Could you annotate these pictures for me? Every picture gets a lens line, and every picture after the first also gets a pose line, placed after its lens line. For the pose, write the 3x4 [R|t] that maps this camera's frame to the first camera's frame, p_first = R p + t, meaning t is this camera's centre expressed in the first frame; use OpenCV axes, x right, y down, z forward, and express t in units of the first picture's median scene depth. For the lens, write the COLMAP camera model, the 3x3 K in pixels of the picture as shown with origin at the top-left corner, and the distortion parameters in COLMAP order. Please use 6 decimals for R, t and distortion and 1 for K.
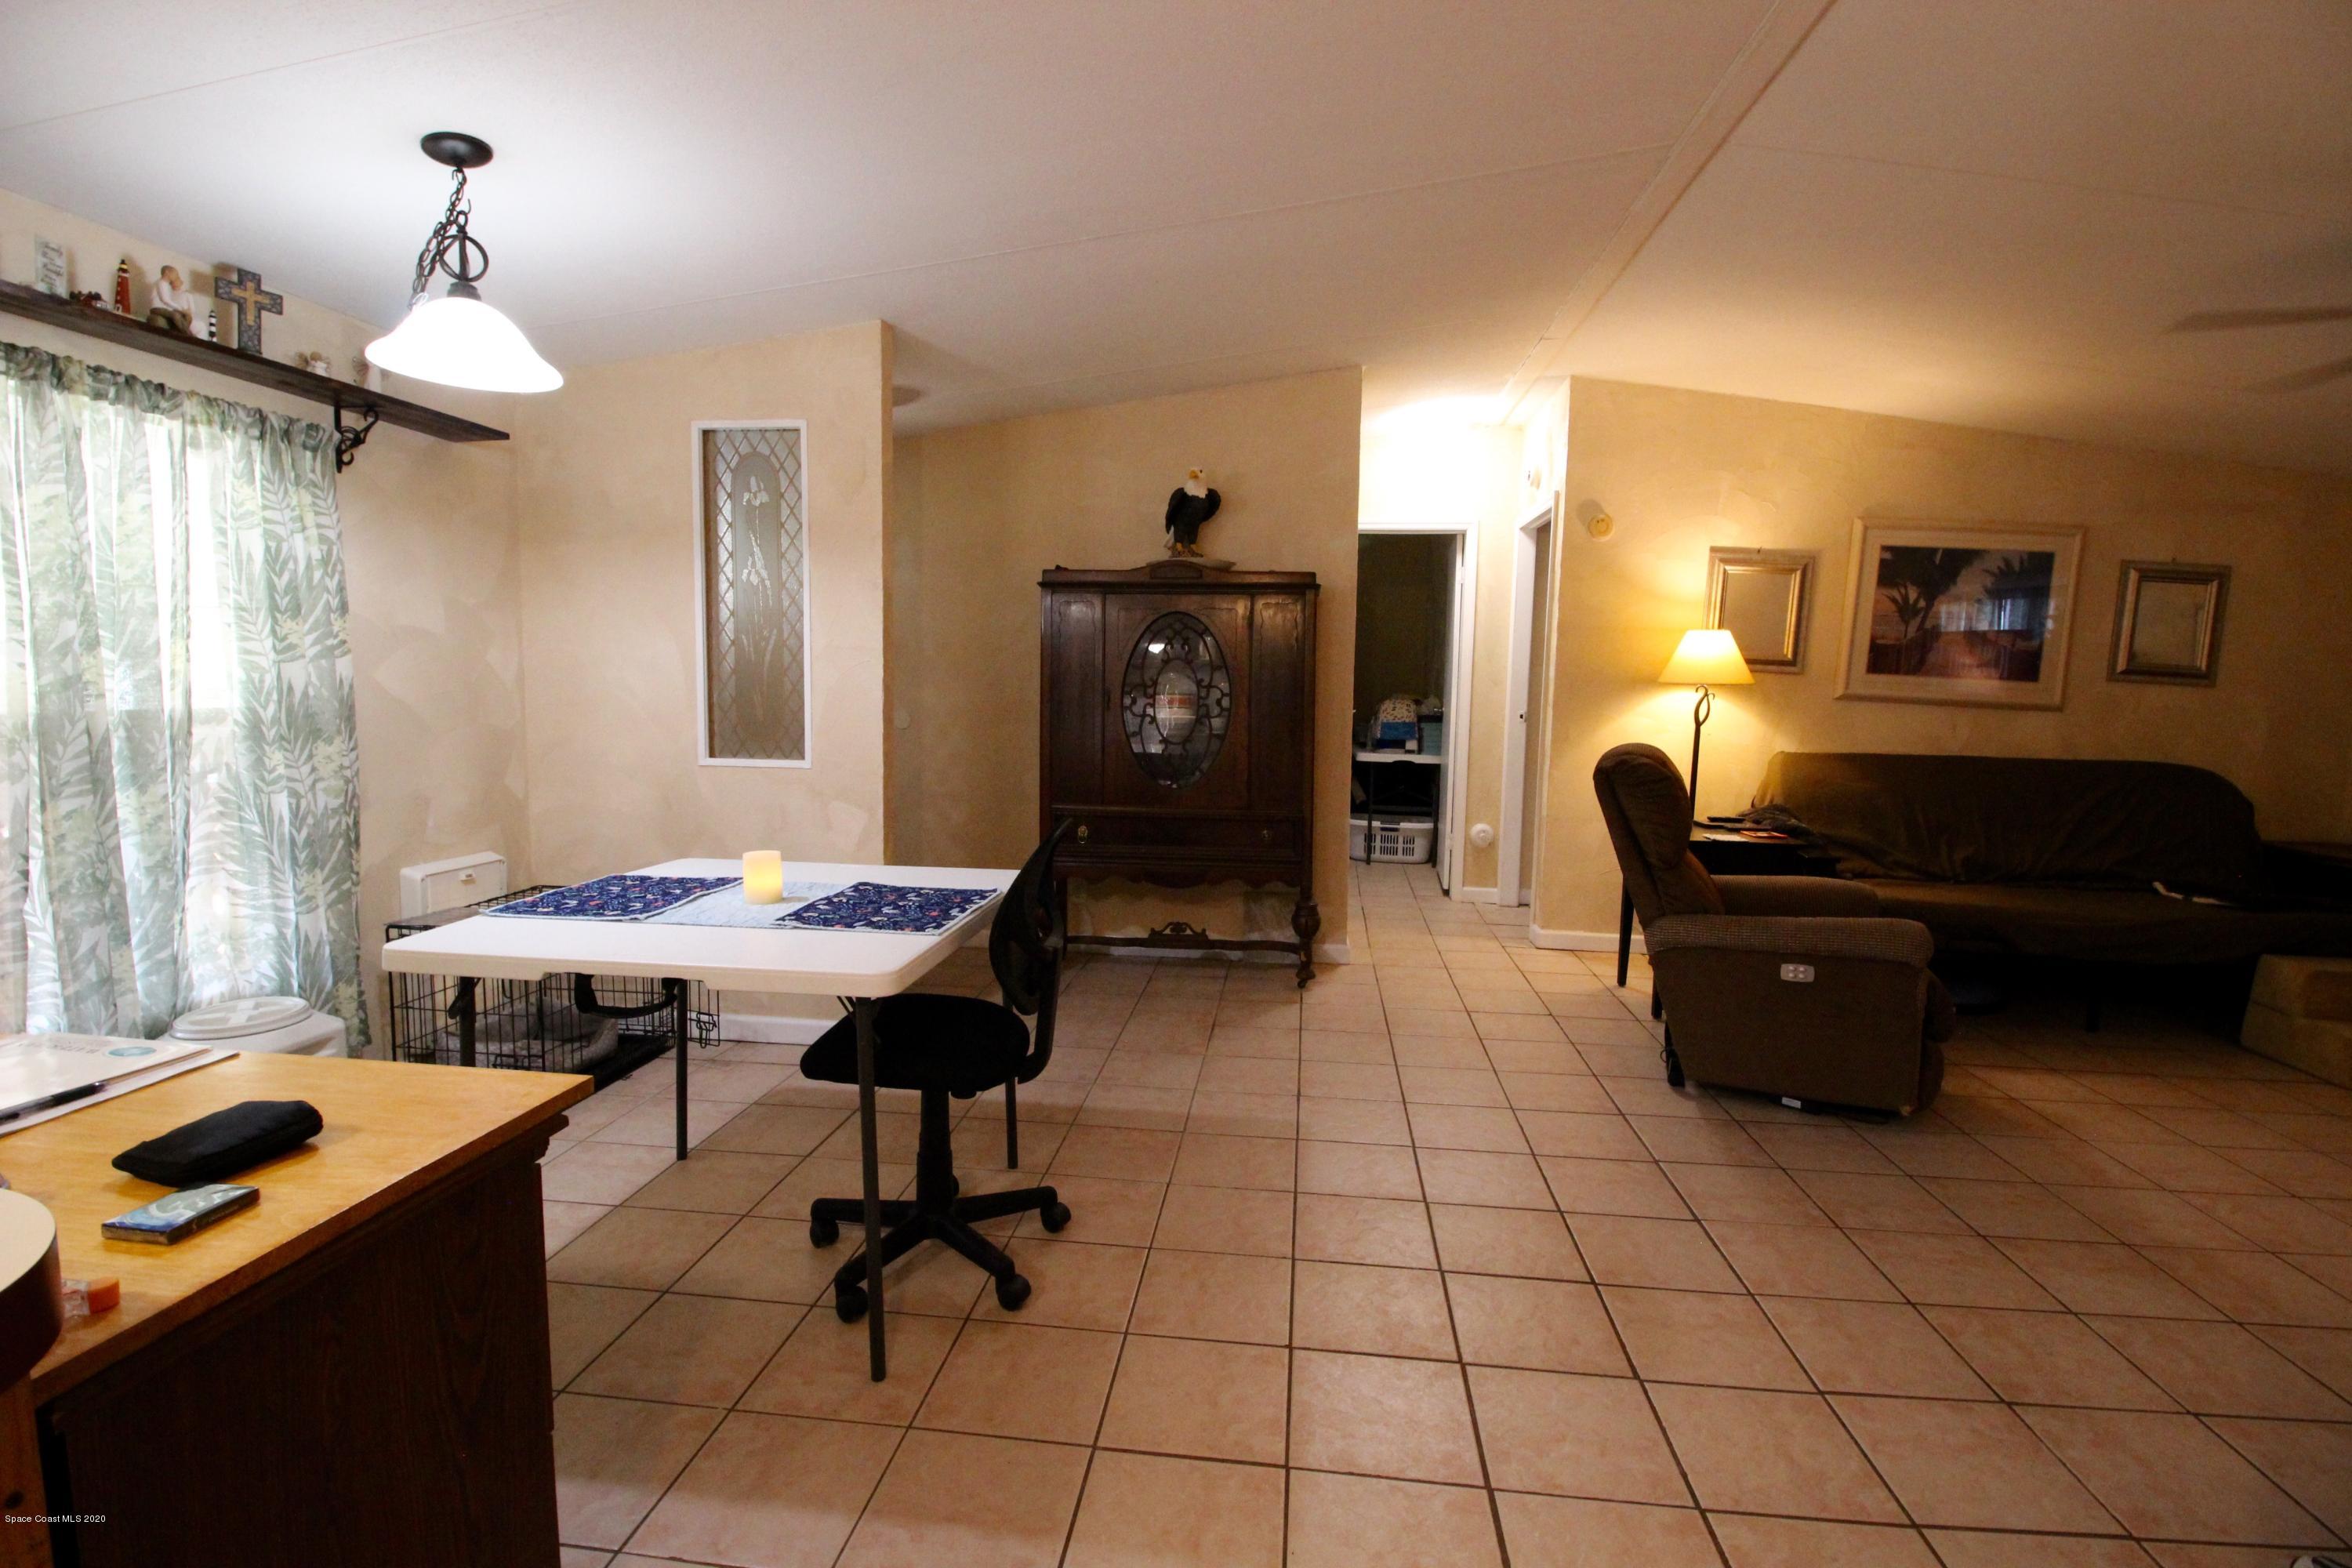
lens RADIAL K [[1091.4, 0, 1173.9], [0, 1091.4, 776.5], [0, 0, 1]] dist [-0.011078, -0.008274]
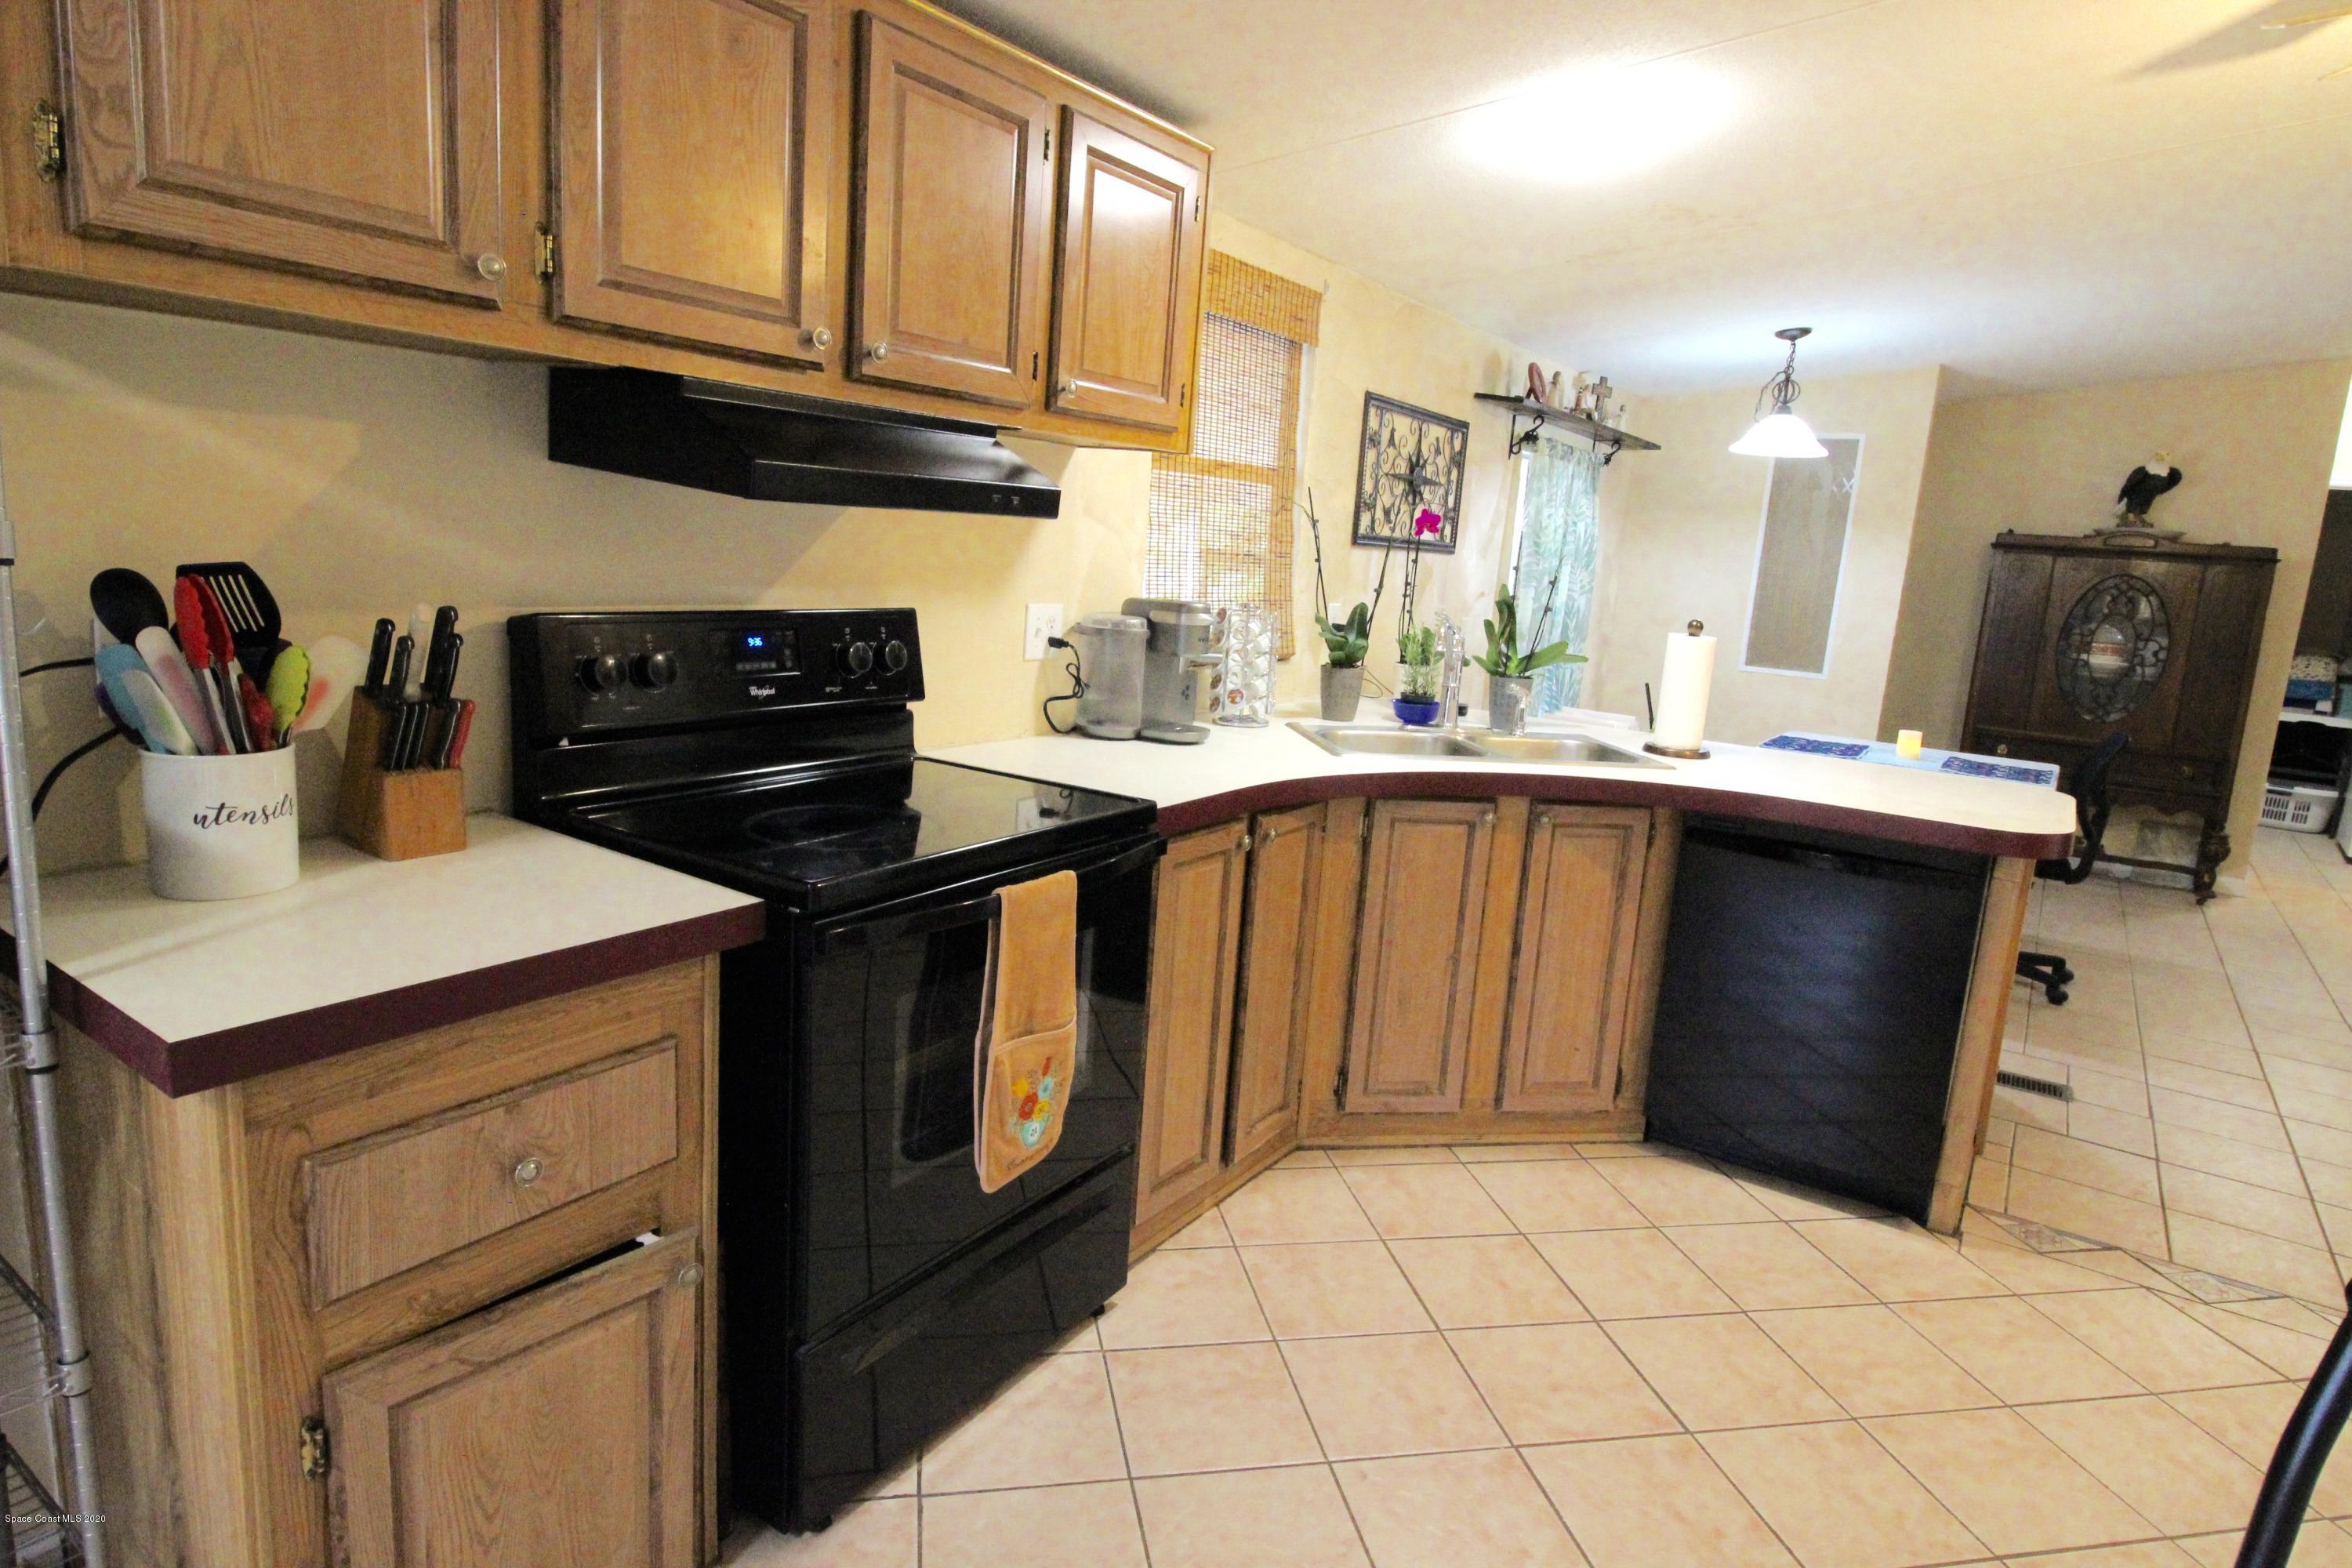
lens RADIAL K [[1314.6, 0, 1173.5], [0, 1314.6, 777.3], [0, 0, 1]] dist [-0.004513, -0.003455]
pose [[0.887635, 0.125105, -0.443231, -0.249772], [-0.092685, 0.991233, 0.094167, 0.028509], [0.451126, -0.042505, 0.891448, -0.726276]]
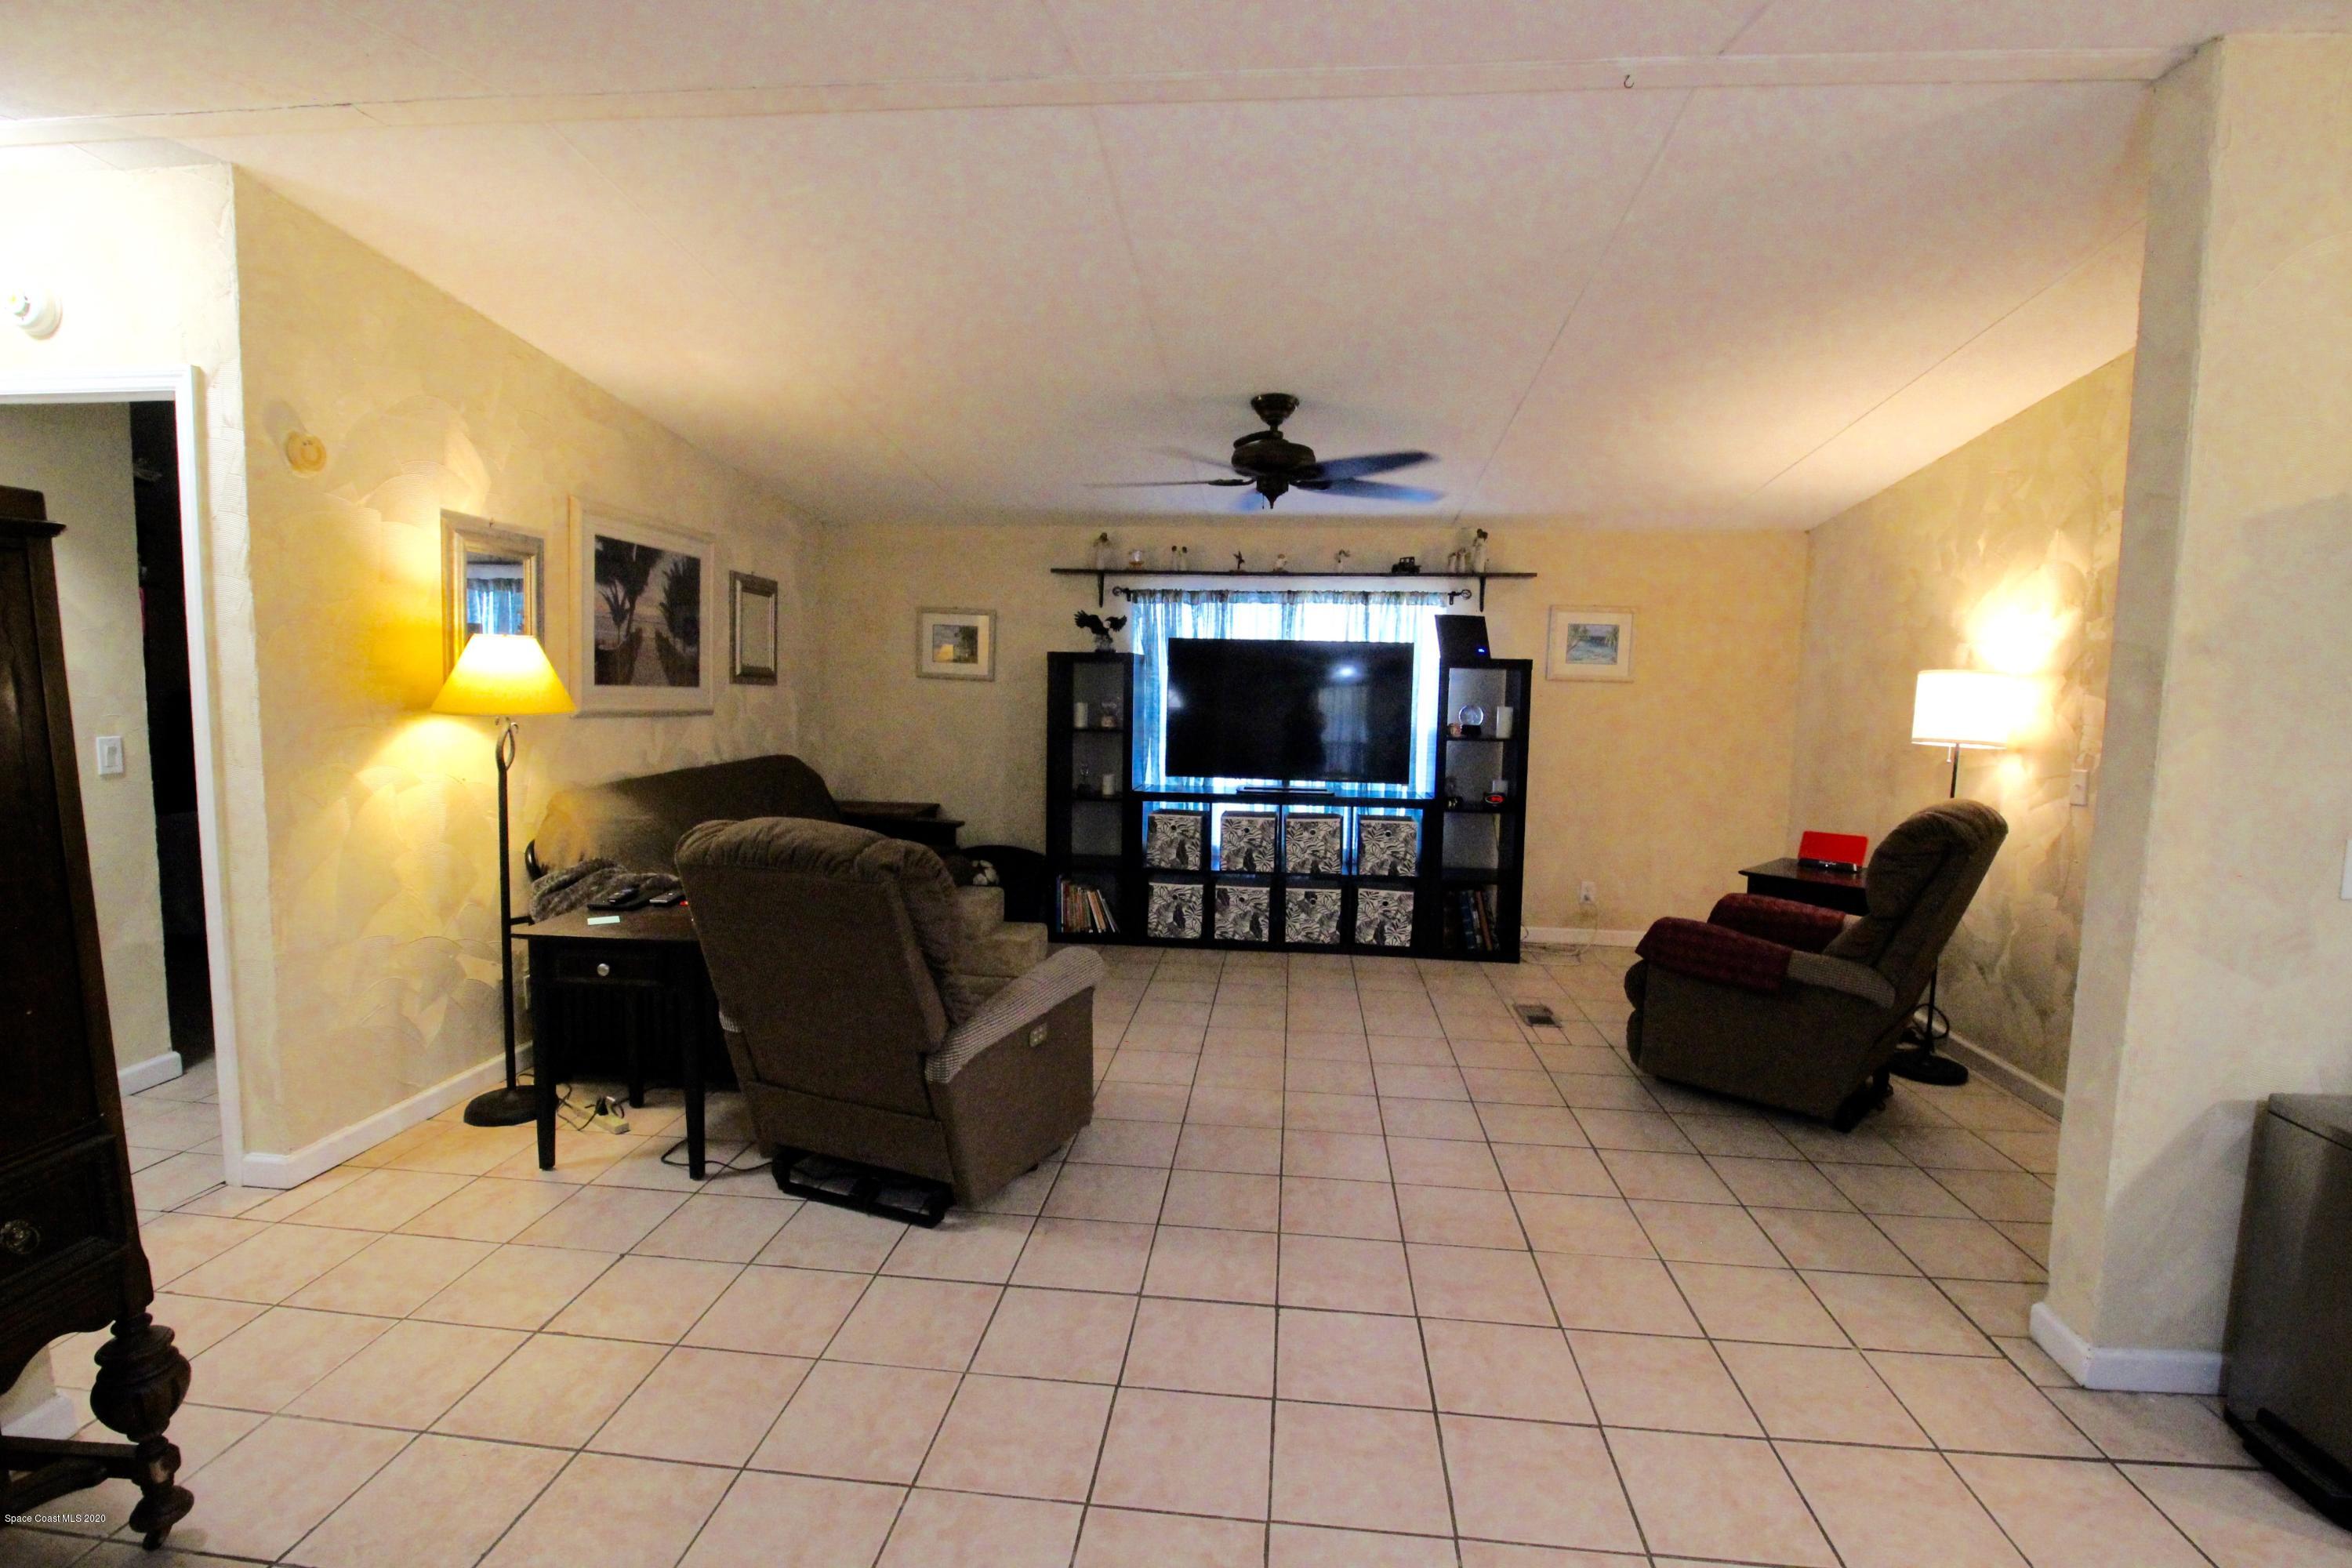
lens RADIAL K [[1091.4, 0, 1182.3], [0, 1091.4, 763.3], [0, 0, 1]] dist [-0.011078, -0.008274]
pose [[-0.026276, -0.109702, 0.993617, -0.240394], [0.071683, 0.991195, 0.111330, -0.103911], [-0.997081, 0.074151, -0.018180, 0.610257]]
